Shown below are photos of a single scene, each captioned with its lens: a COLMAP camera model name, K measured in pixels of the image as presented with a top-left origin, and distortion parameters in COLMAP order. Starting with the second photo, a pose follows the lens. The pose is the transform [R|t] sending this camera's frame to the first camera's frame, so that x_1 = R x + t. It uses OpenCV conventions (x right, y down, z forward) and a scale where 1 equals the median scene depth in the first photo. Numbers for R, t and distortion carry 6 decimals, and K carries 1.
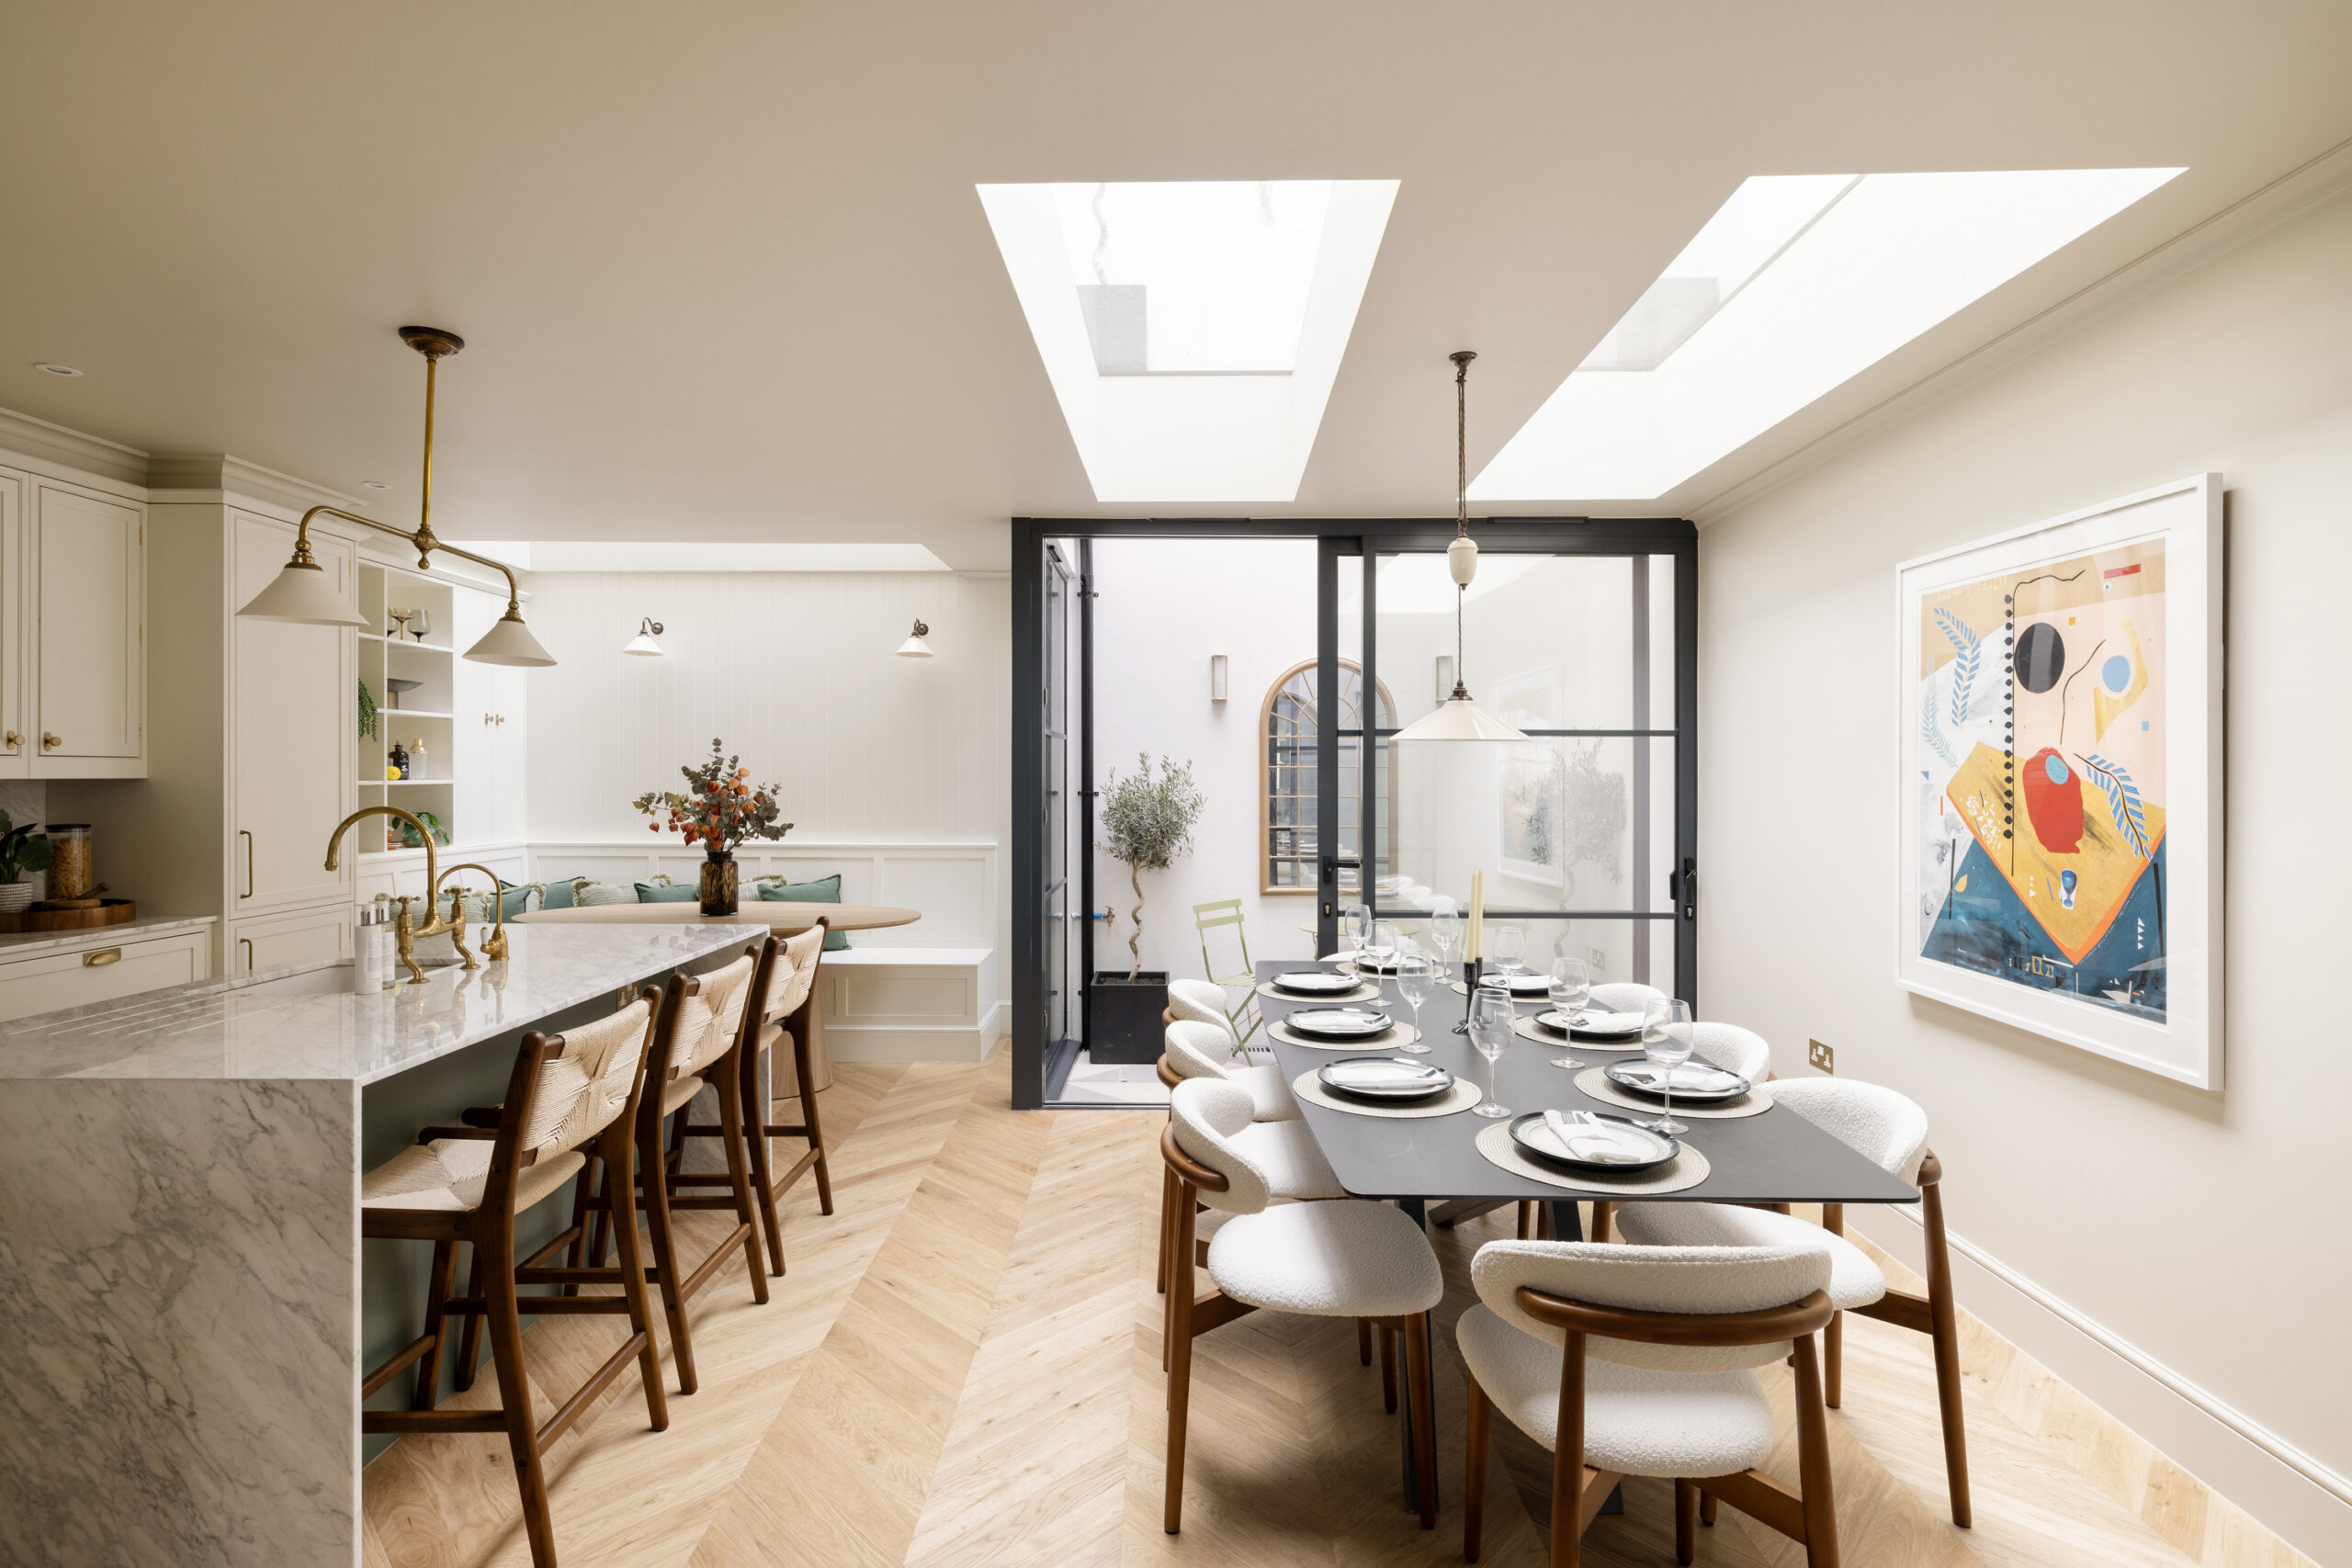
lens RADIAL K [[1131.8, 0, 1171.6], [0, 1131.8, 775.0], [0, 0, 1]] dist [-0.000283, 0.000314]
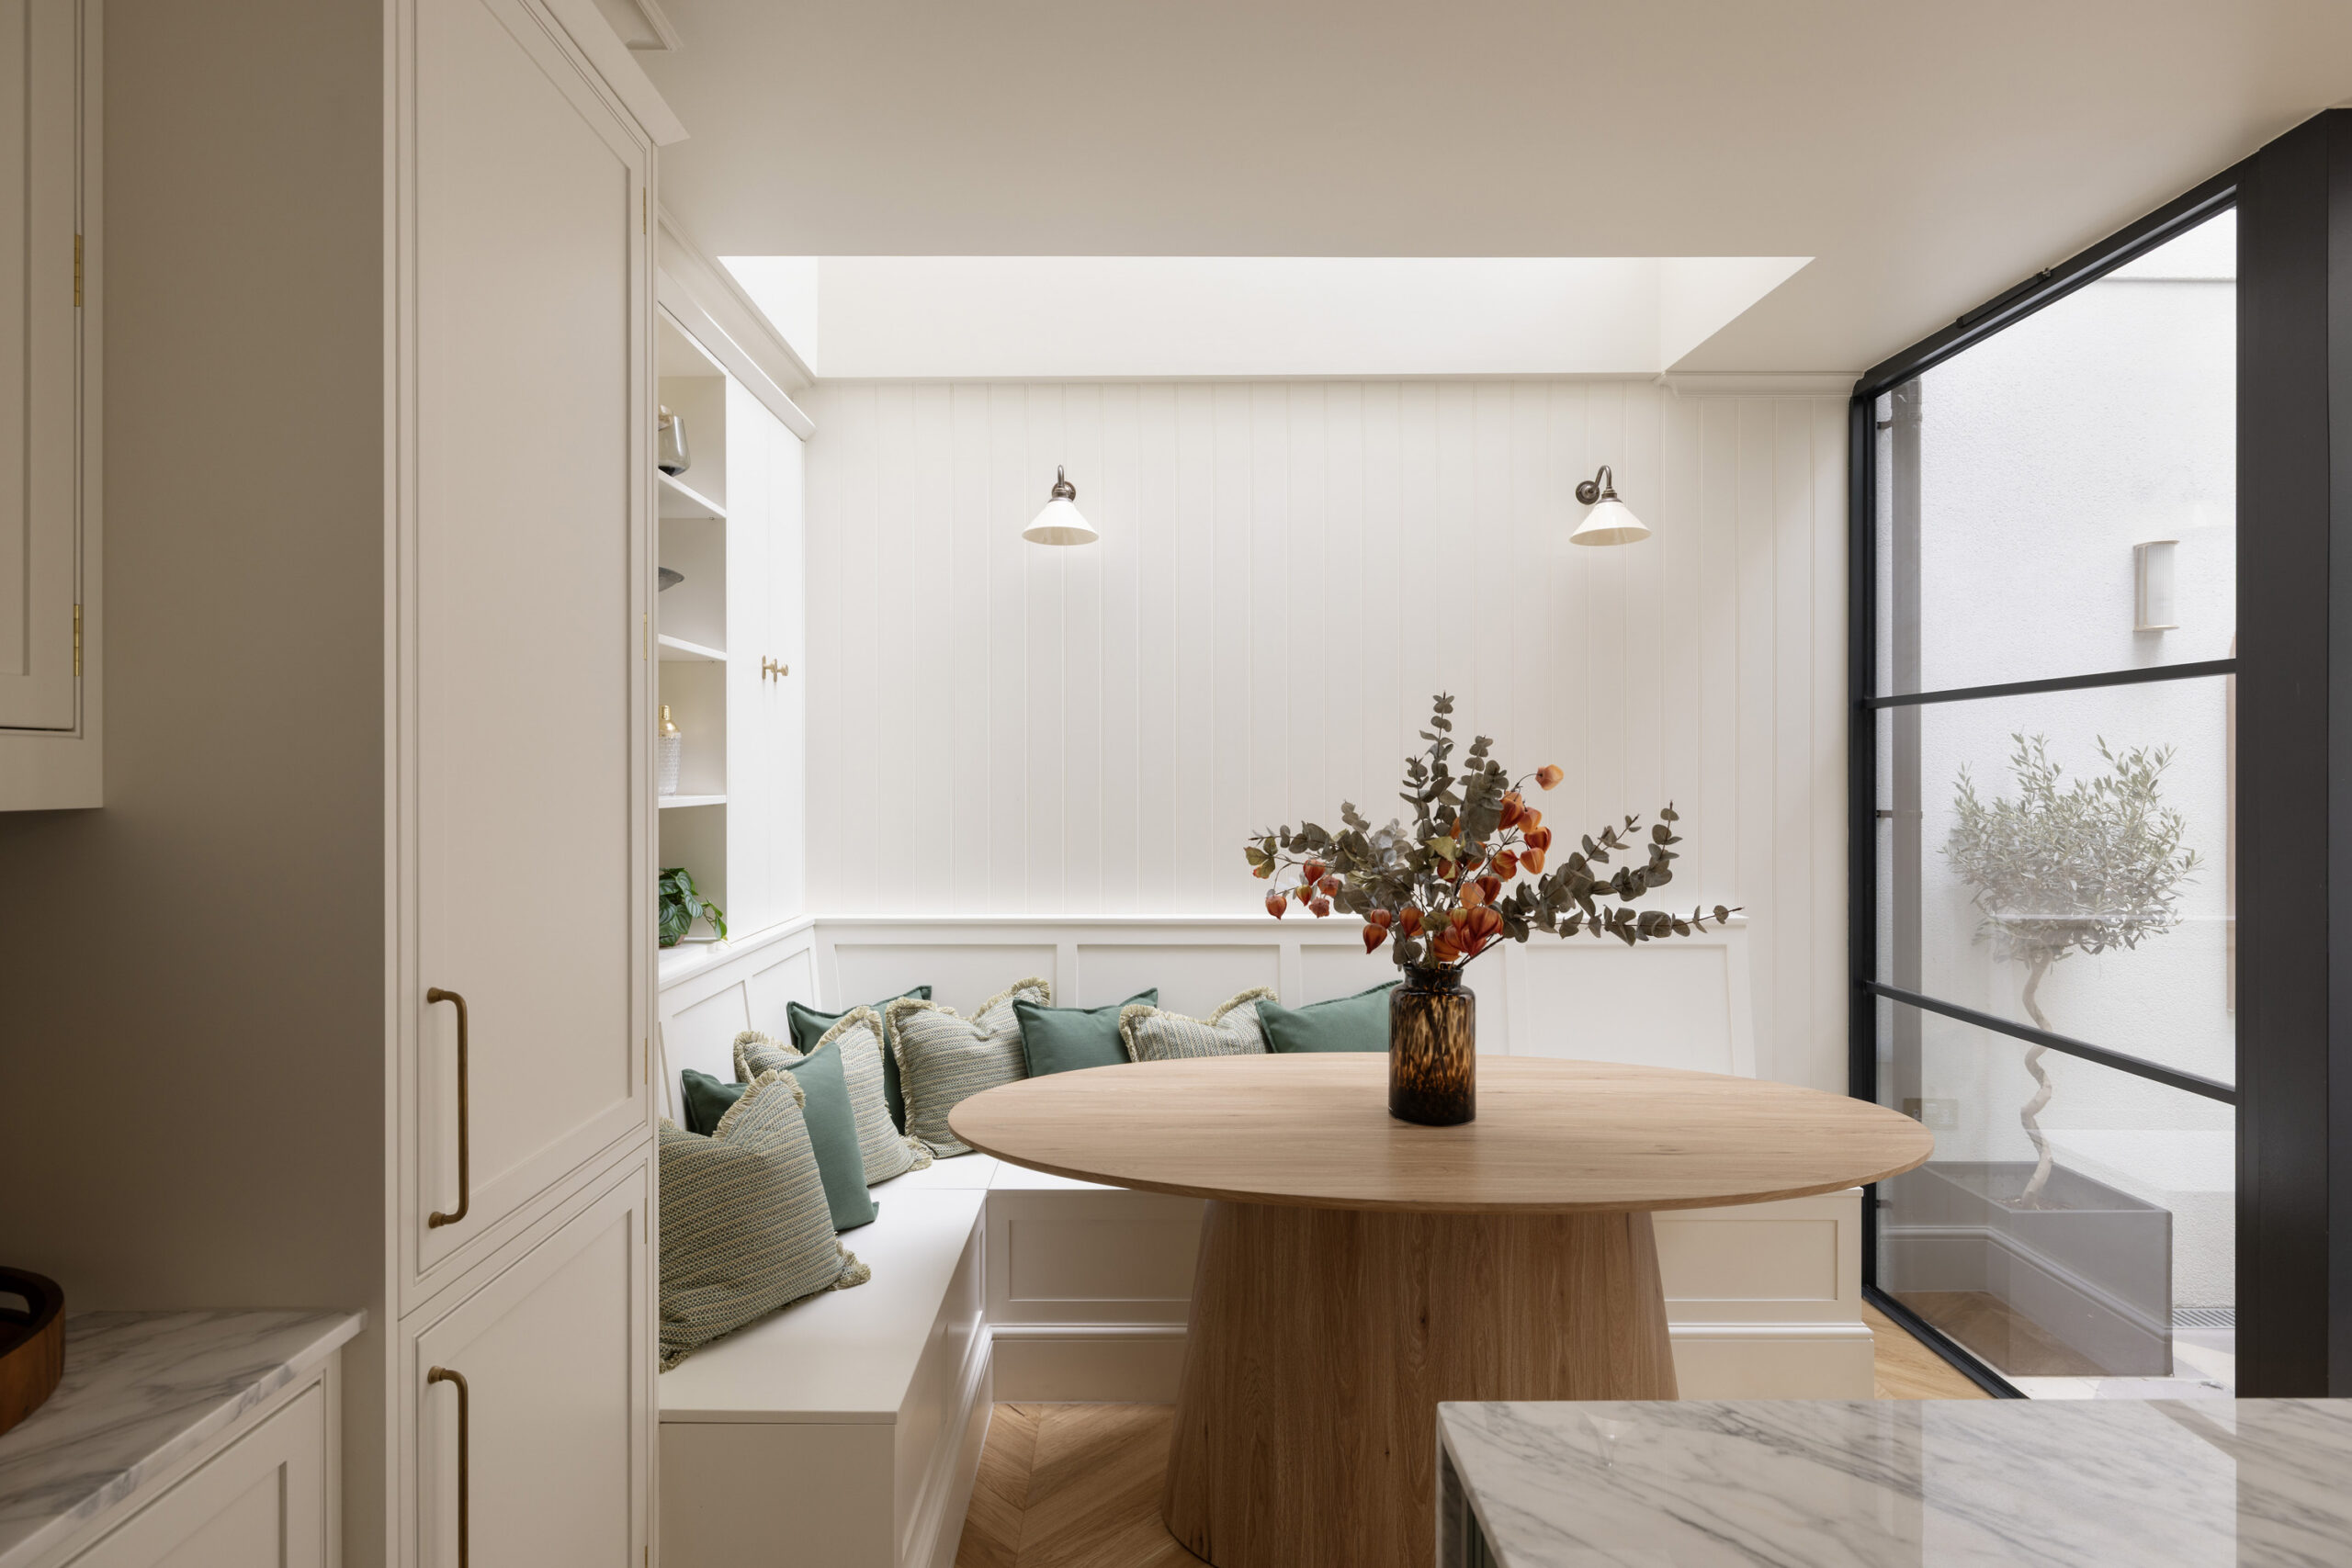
lens RADIAL K [[1230.6, 0, 1149.6], [0, 1230.6, 780.1], [0, 0, 1]] dist [-0.000289, 0.000008]
pose [[0.999987, -0.003524, 0.003572, -0.888735], [0.003516, 0.999991, 0.002509, -0.004772], [-0.003581, -0.002496, 0.999990, 0.955459]]
